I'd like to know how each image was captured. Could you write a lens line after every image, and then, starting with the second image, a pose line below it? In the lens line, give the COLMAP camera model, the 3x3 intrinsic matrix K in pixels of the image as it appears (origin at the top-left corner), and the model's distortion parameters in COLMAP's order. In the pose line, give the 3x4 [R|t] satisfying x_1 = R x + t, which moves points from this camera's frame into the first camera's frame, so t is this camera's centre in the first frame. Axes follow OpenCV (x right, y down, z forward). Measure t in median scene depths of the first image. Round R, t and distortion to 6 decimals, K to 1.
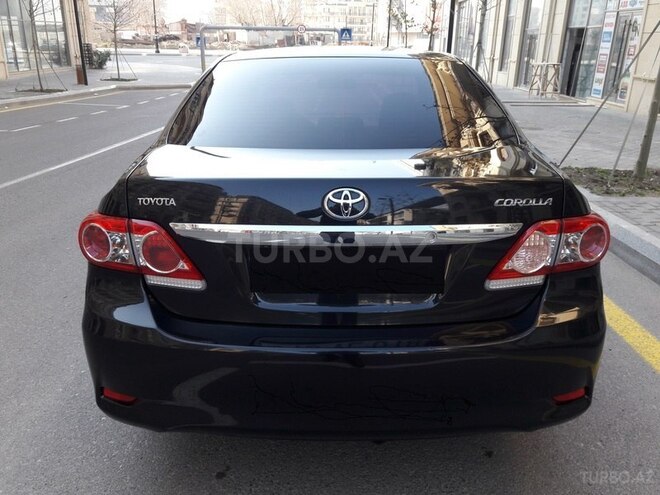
lens RADIAL K [[540.1, 0, 330.1], [0, 540.1, 248.0], [0, 0, 1]] dist [0.016947, 0.008378]
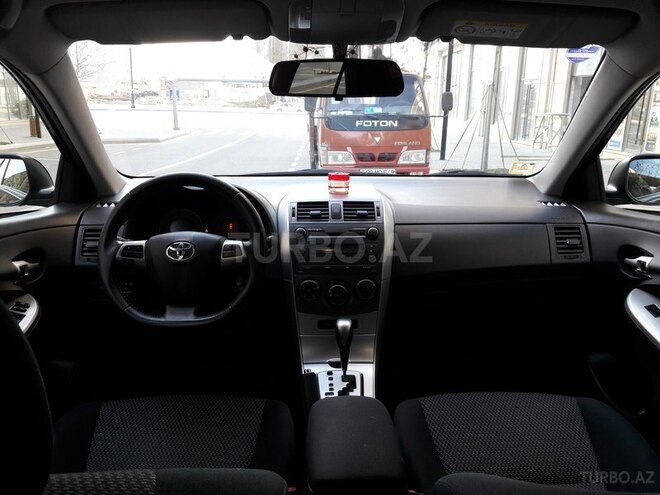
lens RADIAL K [[540.1, 0, 329.3], [0, 540.1, 247.2], [0, 0, 1]] dist [0.016947, 0.008378]
pose [[0.999453, -0.005581, 0.032600, -0.000428], [0.008804, 0.994992, -0.099564, -0.025671], [-0.031881, 0.099796, 0.994497, 0.107536]]
